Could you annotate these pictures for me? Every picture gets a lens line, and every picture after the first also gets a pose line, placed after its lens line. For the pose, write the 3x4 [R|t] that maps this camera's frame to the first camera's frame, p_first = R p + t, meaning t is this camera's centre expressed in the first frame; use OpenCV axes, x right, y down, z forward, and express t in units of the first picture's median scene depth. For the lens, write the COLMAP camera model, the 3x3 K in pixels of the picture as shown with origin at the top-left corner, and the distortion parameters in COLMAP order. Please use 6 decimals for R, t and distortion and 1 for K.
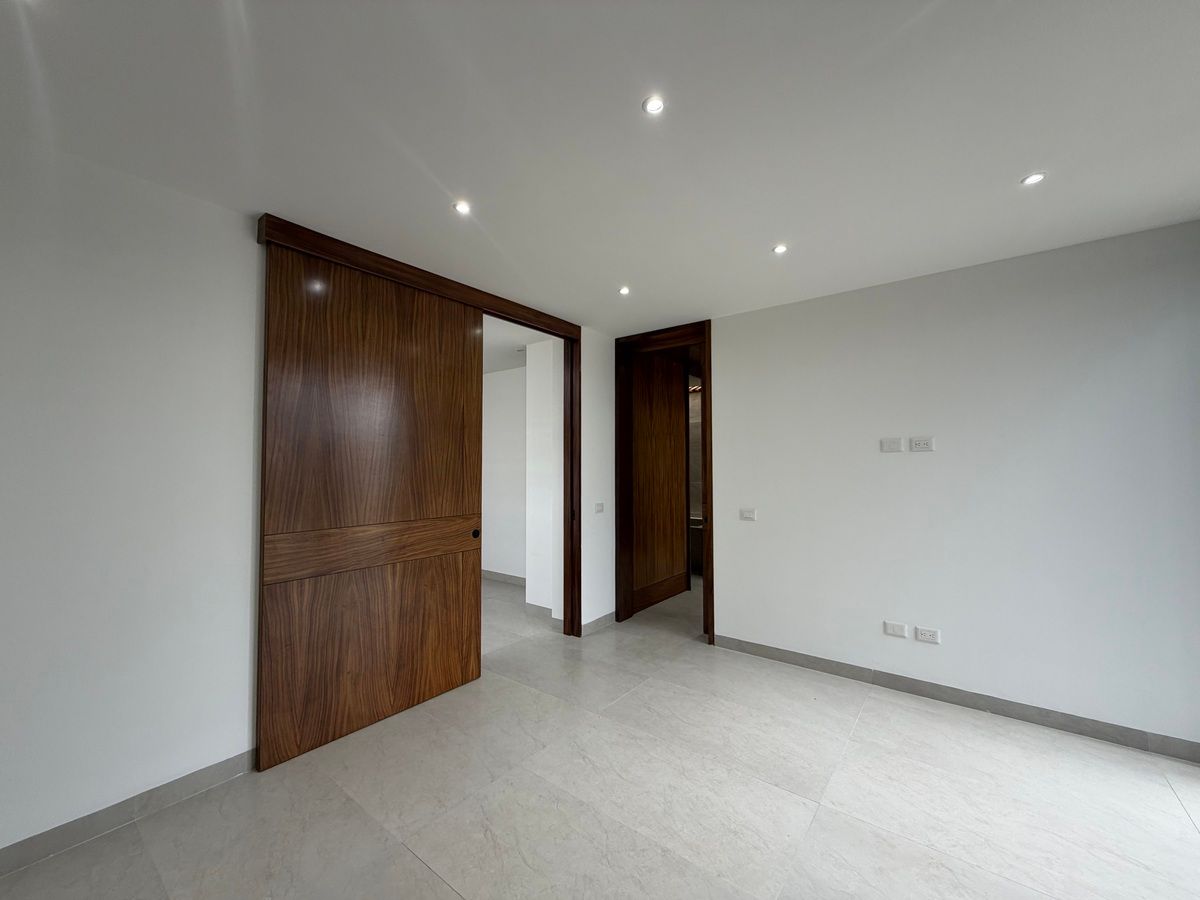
lens RADIAL K [[476.7, 0, 598.6], [0, 476.7, 452.0], [0, 0, 1]] dist [0.000749, 0.000146]
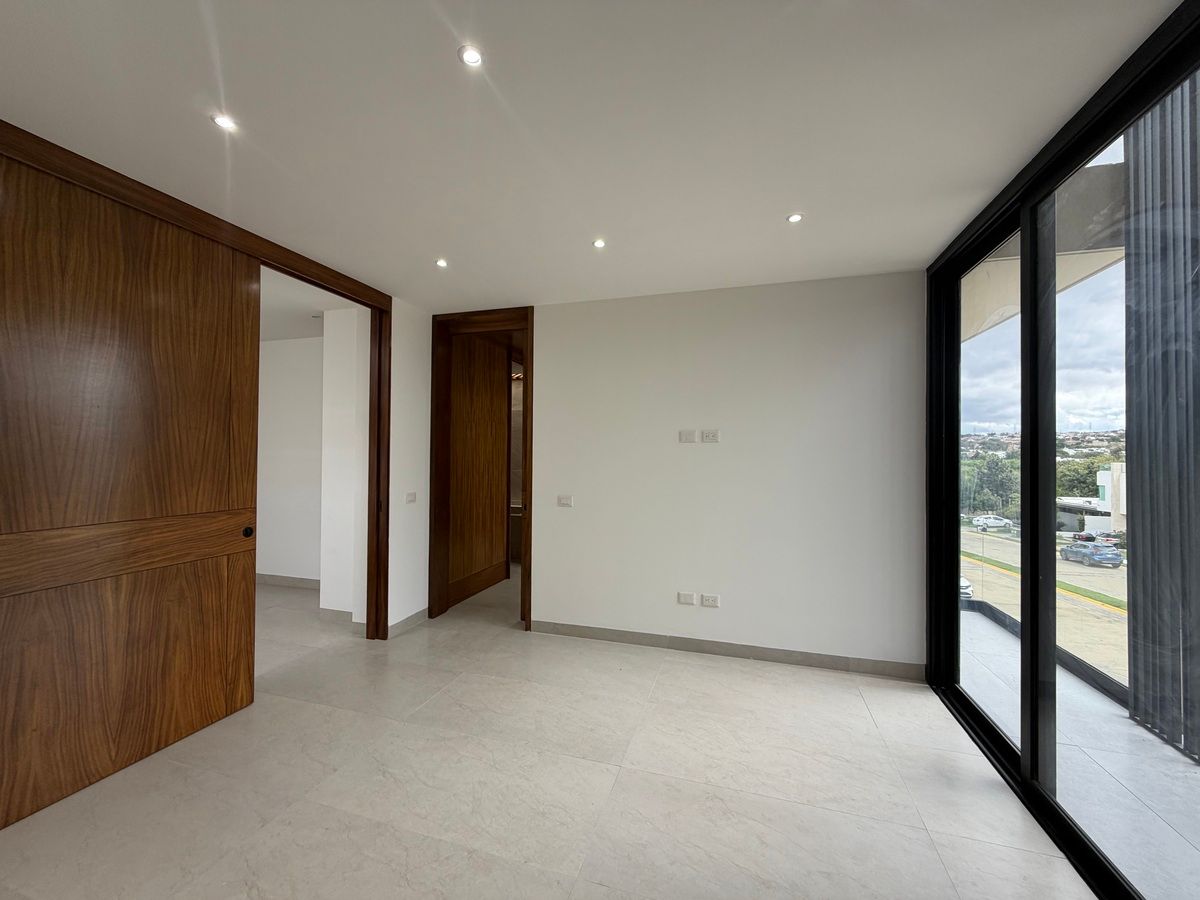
lens RADIAL K [[476.7, 0, 597.8], [0, 476.7, 452.9], [0, 0, 1]] dist [0.000749, 0.000146]
pose [[0.934746, 0.012112, 0.355111, 0.015485], [-0.021064, 0.999550, 0.021354, 0.005009], [-0.354692, -0.027441, 0.934580, 0.020944]]
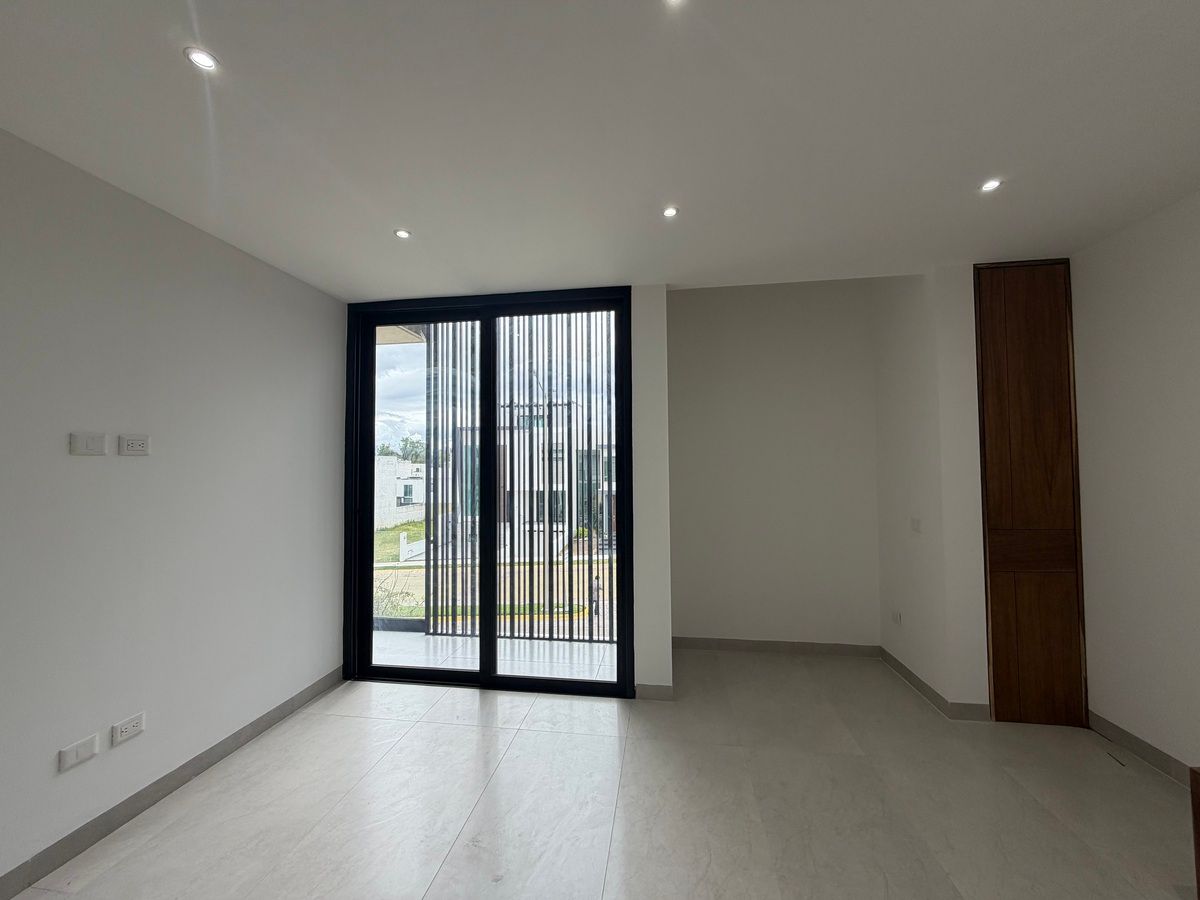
lens RADIAL K [[476.7, 0, 599.0], [0, 476.7, 452.8], [0, 0, 1]] dist [0.000749, 0.000146]
pose [[-0.494007, 0.029459, 0.868959, -0.223447], [-0.023193, 0.998624, -0.047040, 0.010413], [-0.869148, -0.043391, -0.492644, 0.730467]]
